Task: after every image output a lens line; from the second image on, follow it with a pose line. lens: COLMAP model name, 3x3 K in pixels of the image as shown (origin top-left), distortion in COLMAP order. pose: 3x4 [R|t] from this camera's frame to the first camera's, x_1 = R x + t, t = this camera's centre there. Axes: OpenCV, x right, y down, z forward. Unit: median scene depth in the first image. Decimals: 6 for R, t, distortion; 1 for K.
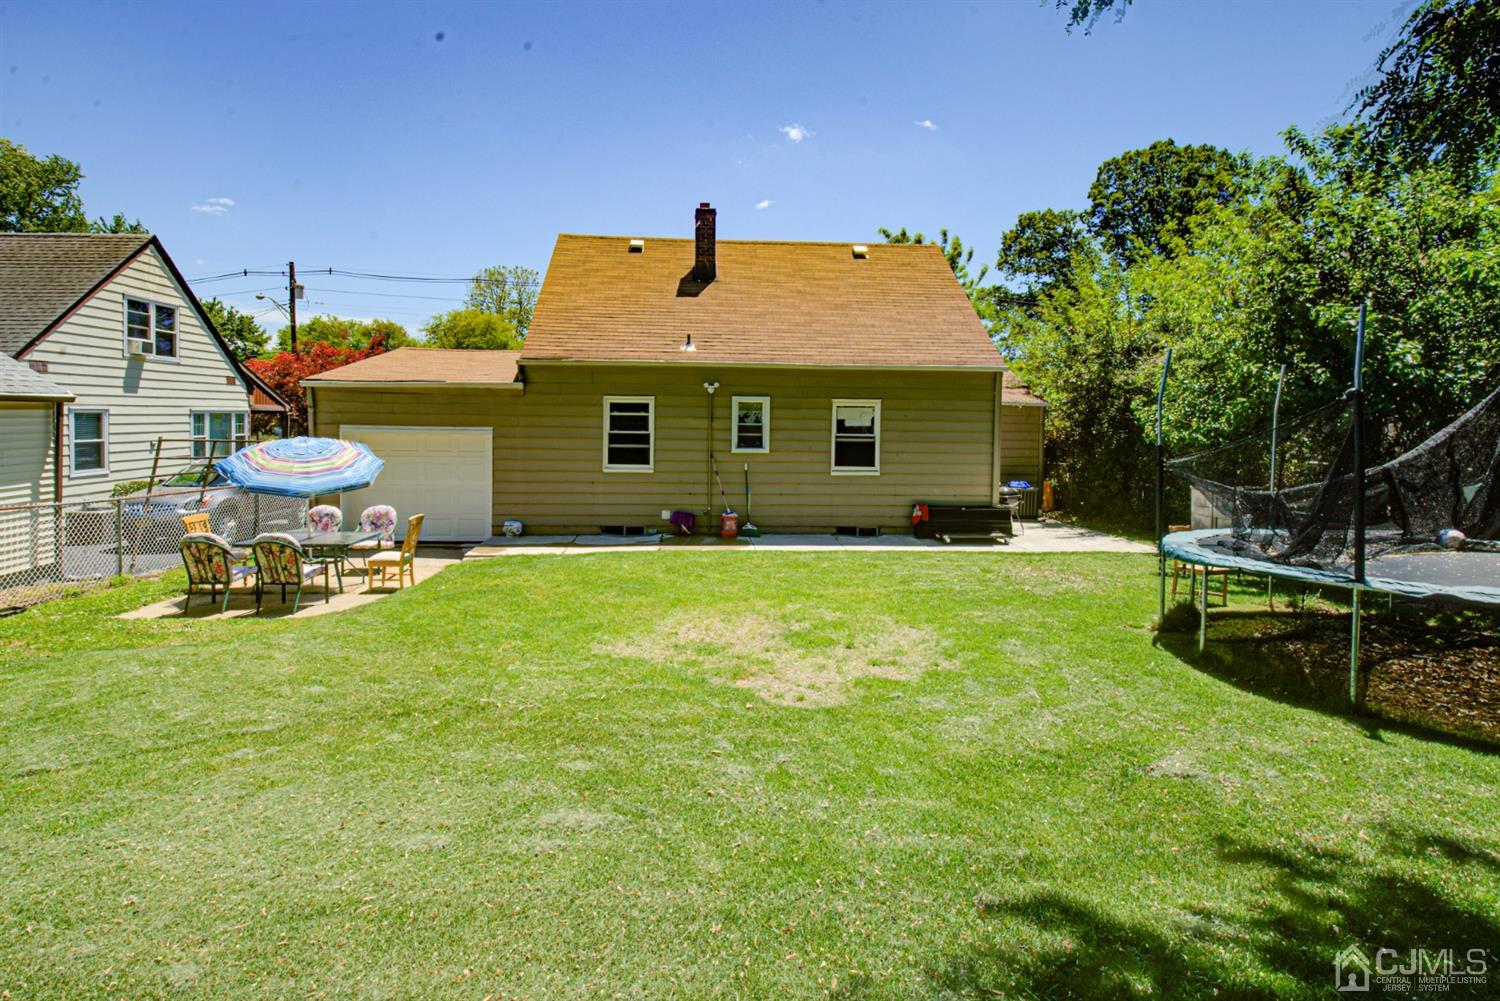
lens RADIAL K [[733.7, 0, 750.2], [0, 733.7, 459.0], [0, 0, 1]] dist [-0.043036, -0.000174]
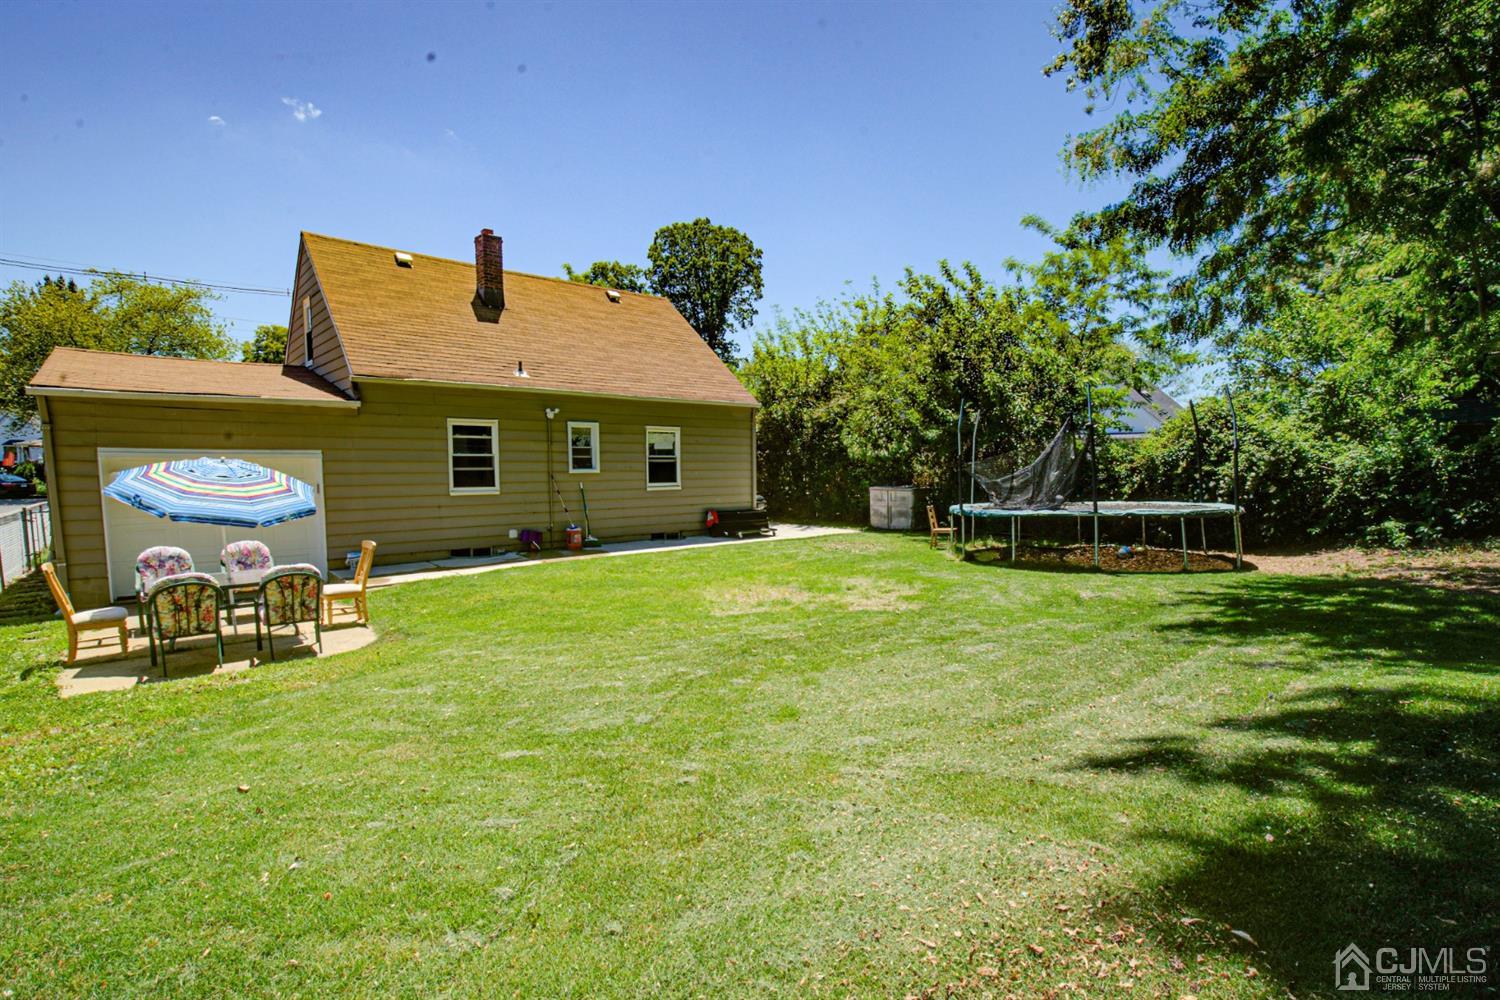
lens RADIAL K [[717.3, 0, 749.0], [0, 717.3, 533.5], [0, 0, 1]] dist [-0.032676, 0.000011]
pose [[0.779223, -0.071891, 0.622610, -0.488451], [0.036852, 0.996936, 0.068991, 0.017483], [-0.625663, -0.030815, 0.779485, -0.008398]]
